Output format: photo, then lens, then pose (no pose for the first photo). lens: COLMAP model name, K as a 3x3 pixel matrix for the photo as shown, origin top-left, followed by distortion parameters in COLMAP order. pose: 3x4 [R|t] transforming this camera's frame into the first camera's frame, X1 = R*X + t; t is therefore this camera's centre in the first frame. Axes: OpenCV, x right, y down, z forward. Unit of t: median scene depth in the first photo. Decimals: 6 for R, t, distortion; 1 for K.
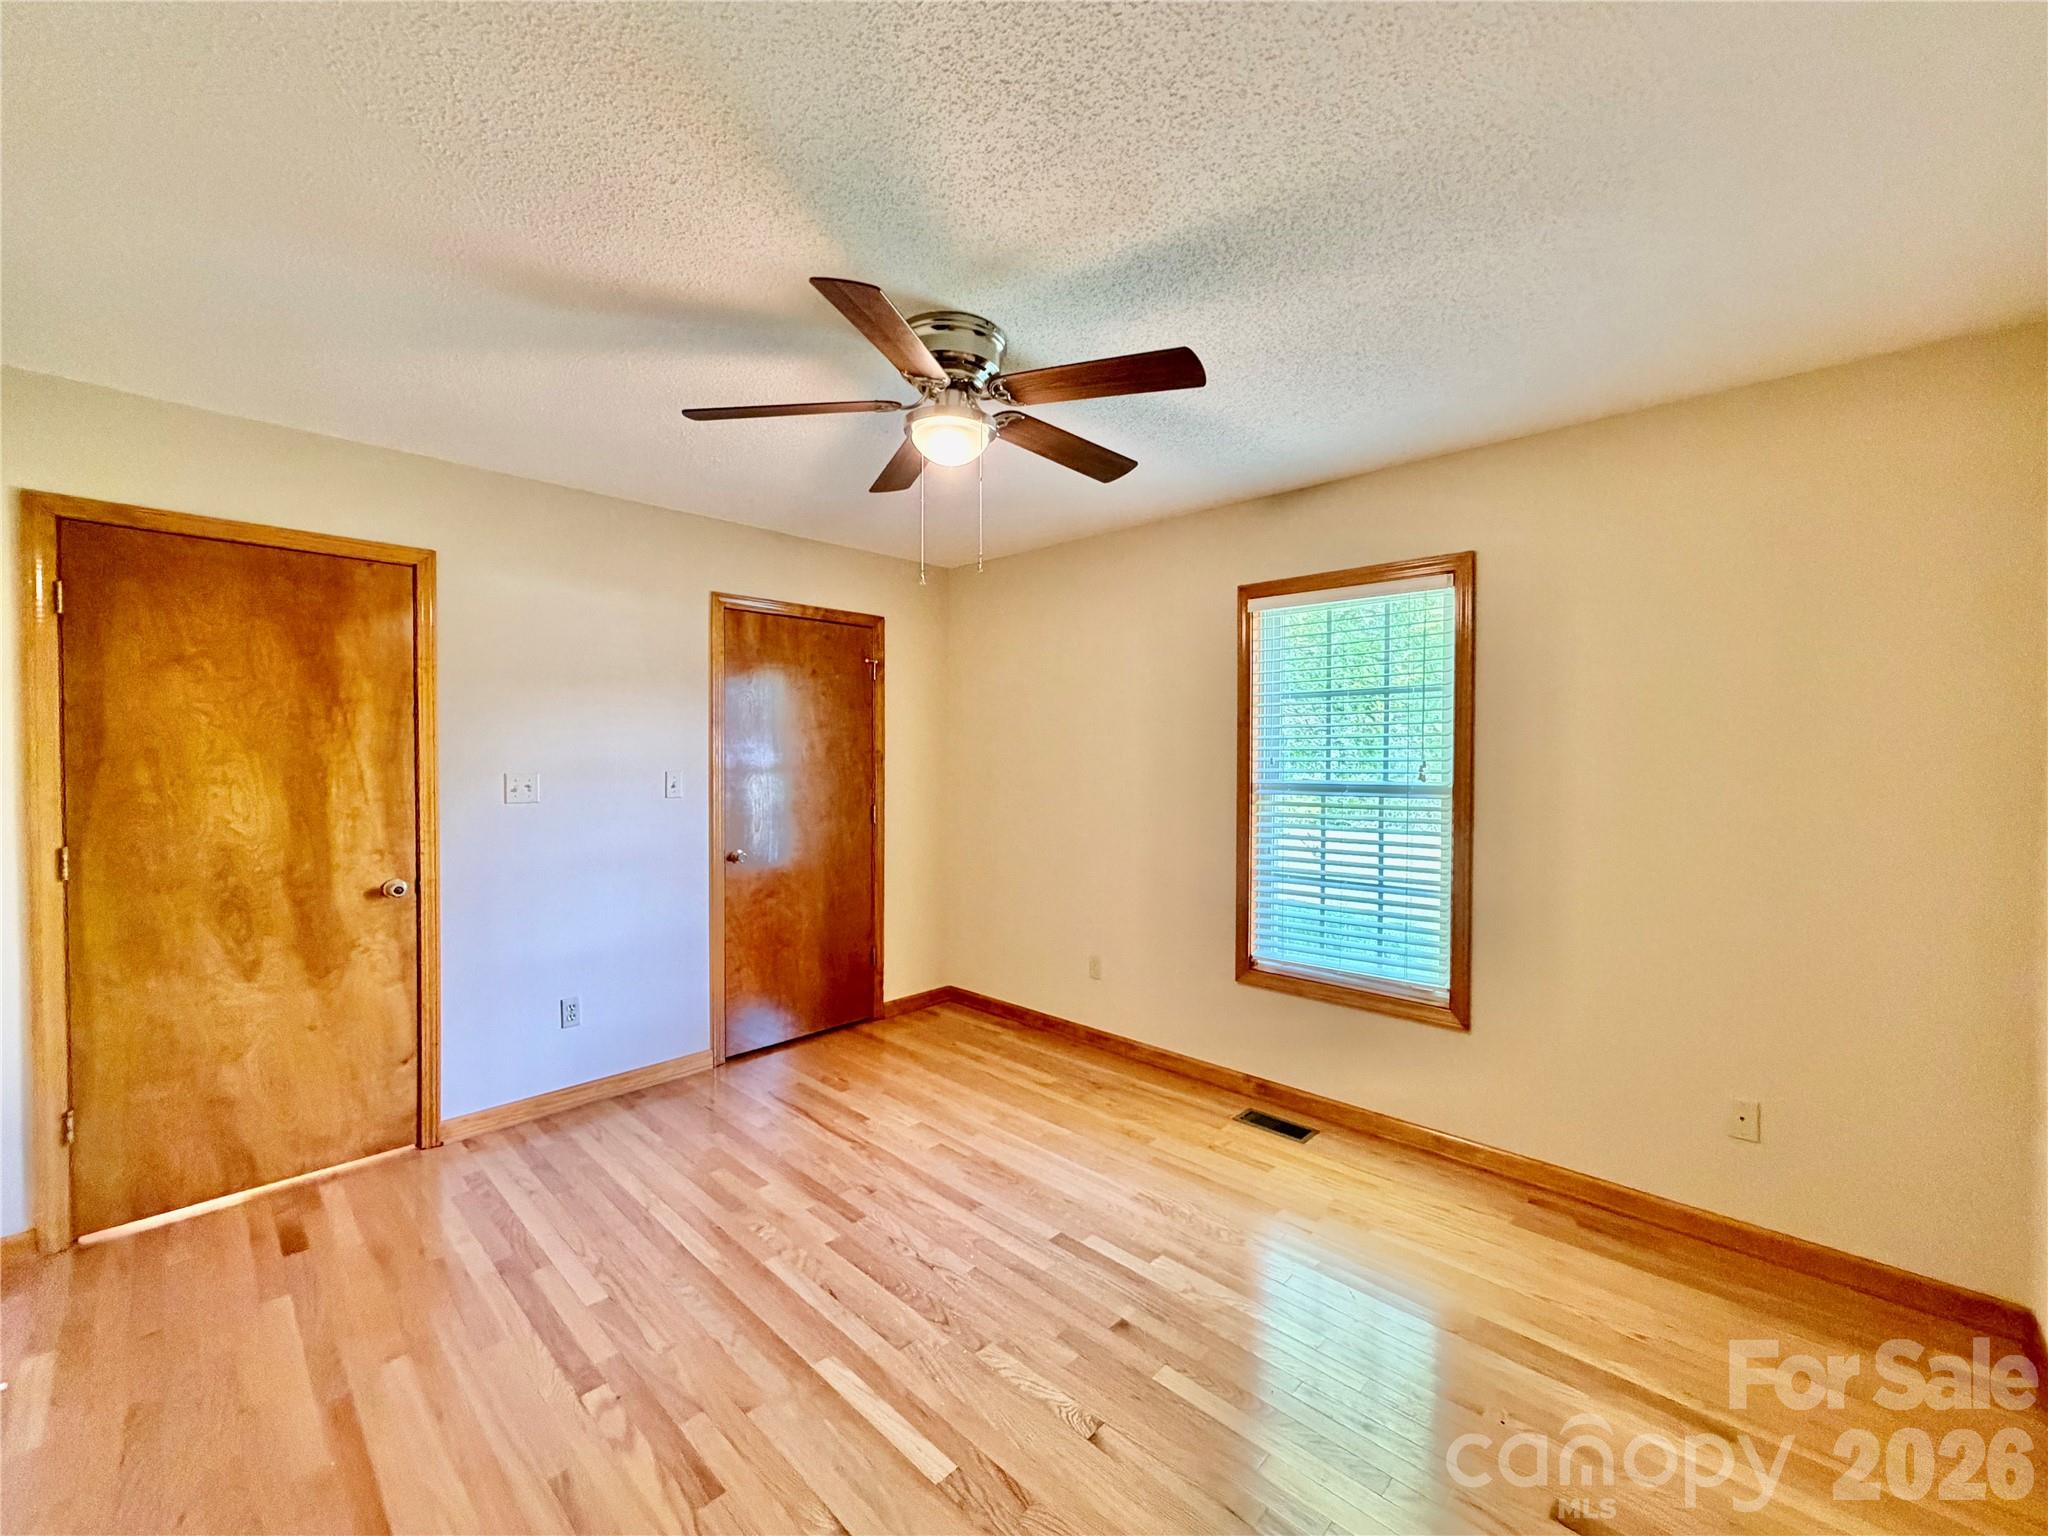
lens RADIAL K [[819.9, 0, 1018.2], [0, 819.9, 771.2], [0, 0, 1]] dist [0.001984, -0.000636]
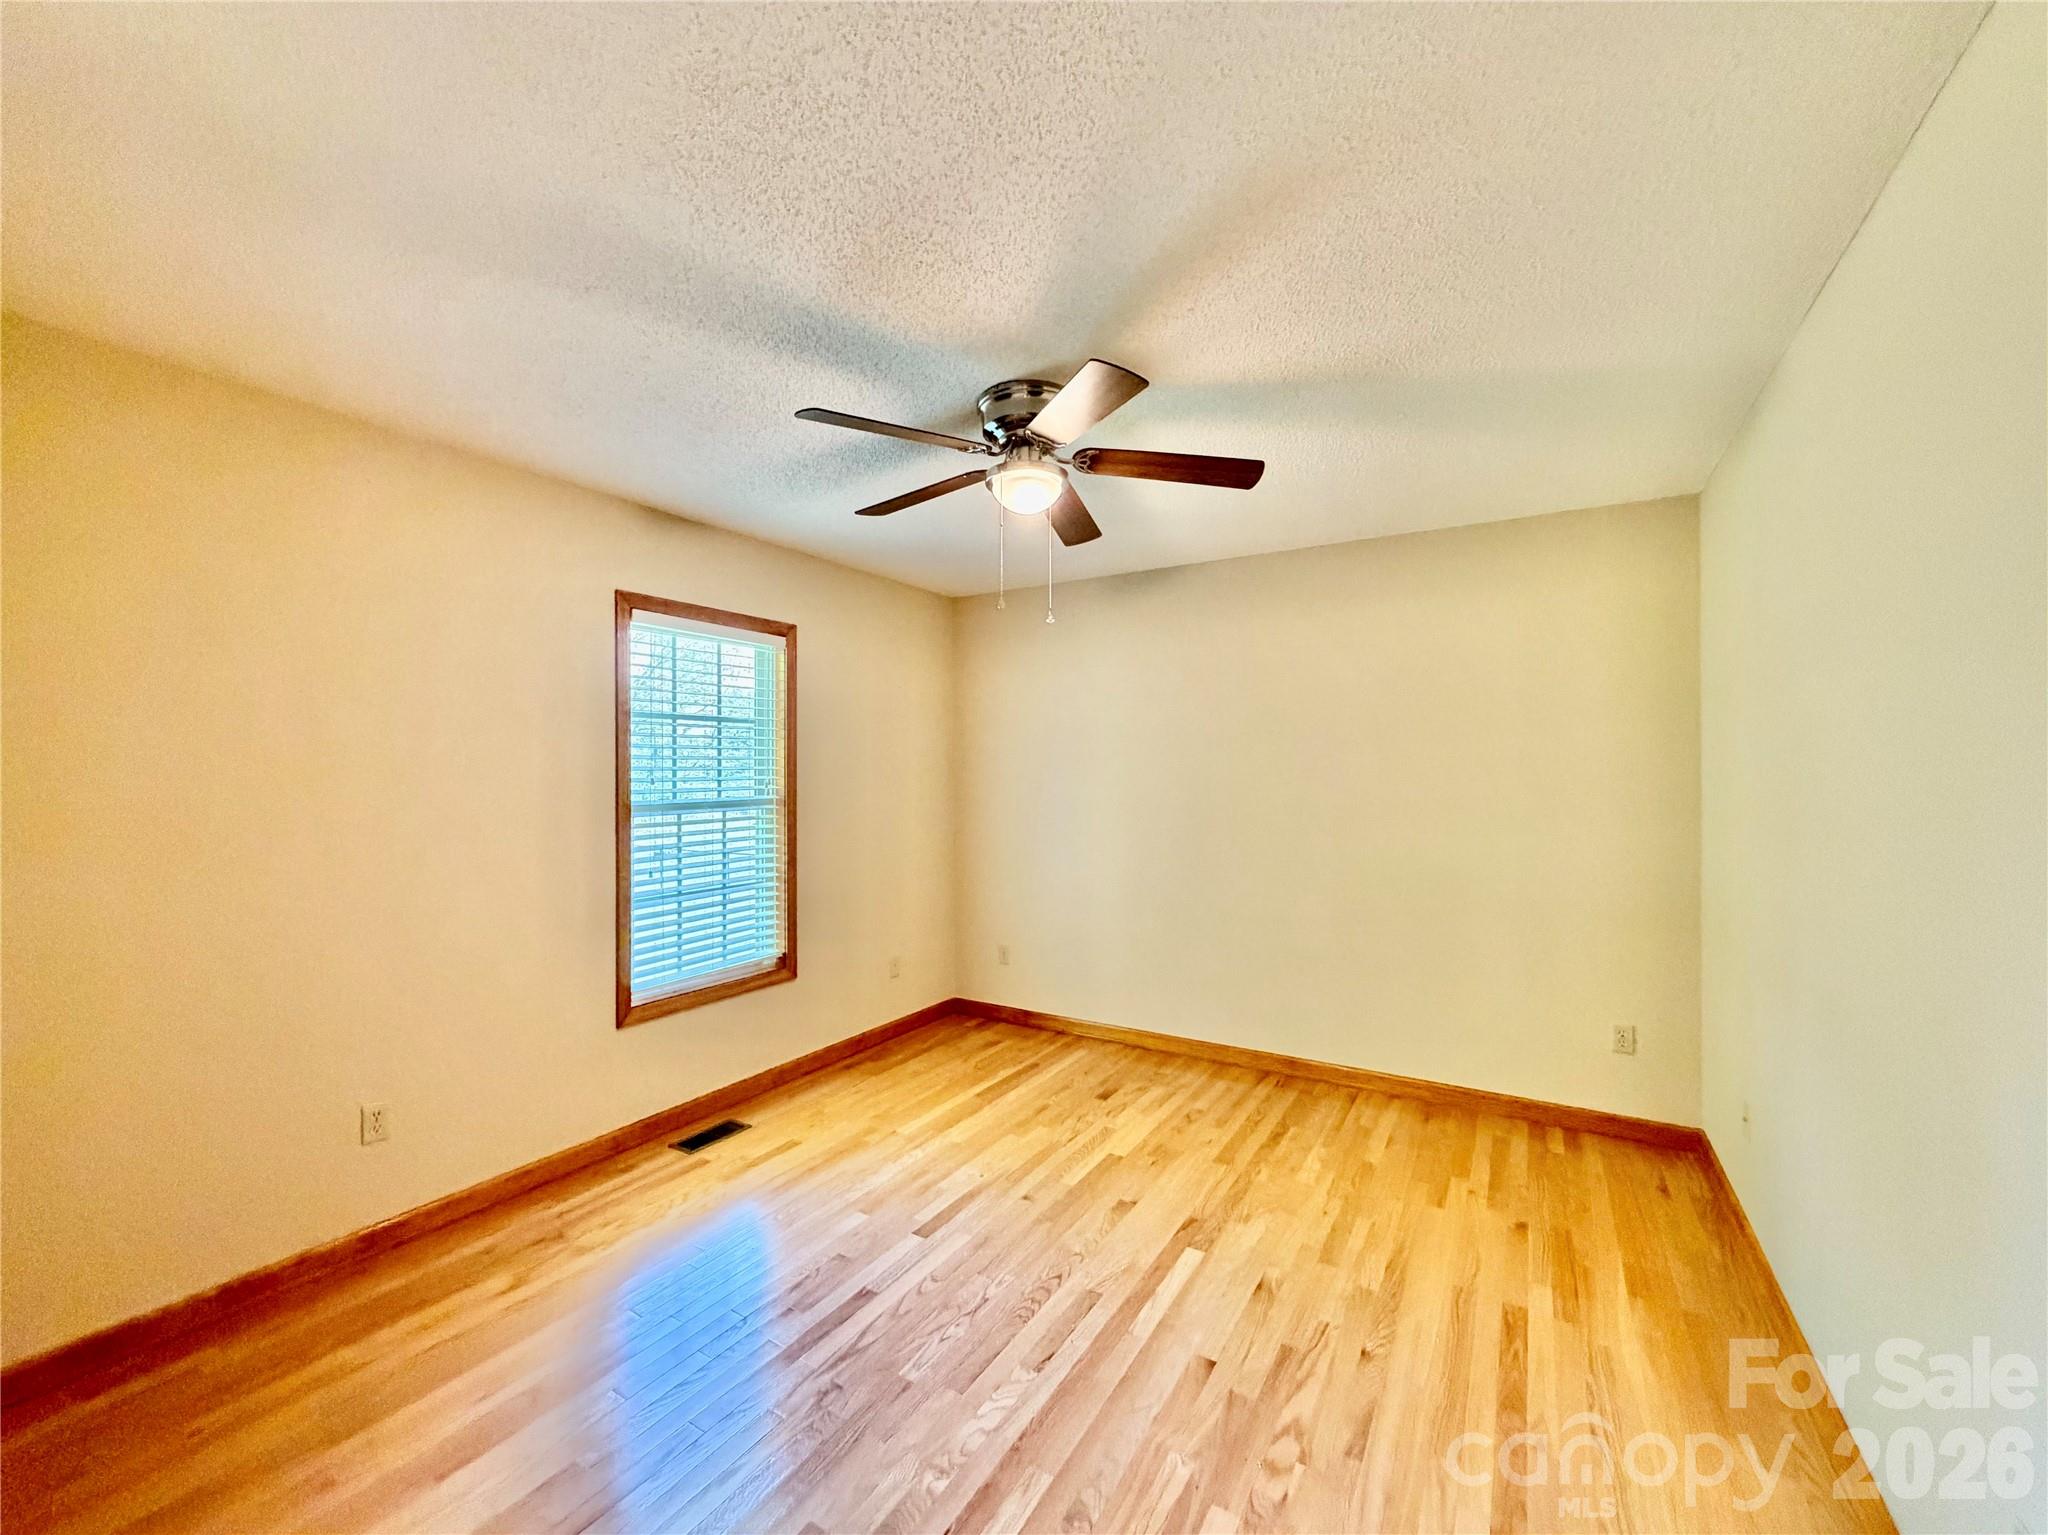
lens RADIAL K [[819.9, 0, 1015.9], [0, 819.9, 763.2], [0, 0, 1]] dist [0.001984, -0.000636]
pose [[-0.194293, 0.006494, 0.980922, -0.844141], [0.027039, 0.999634, -0.001262, -0.024827], [-0.980571, 0.026278, -0.194397, 0.893602]]
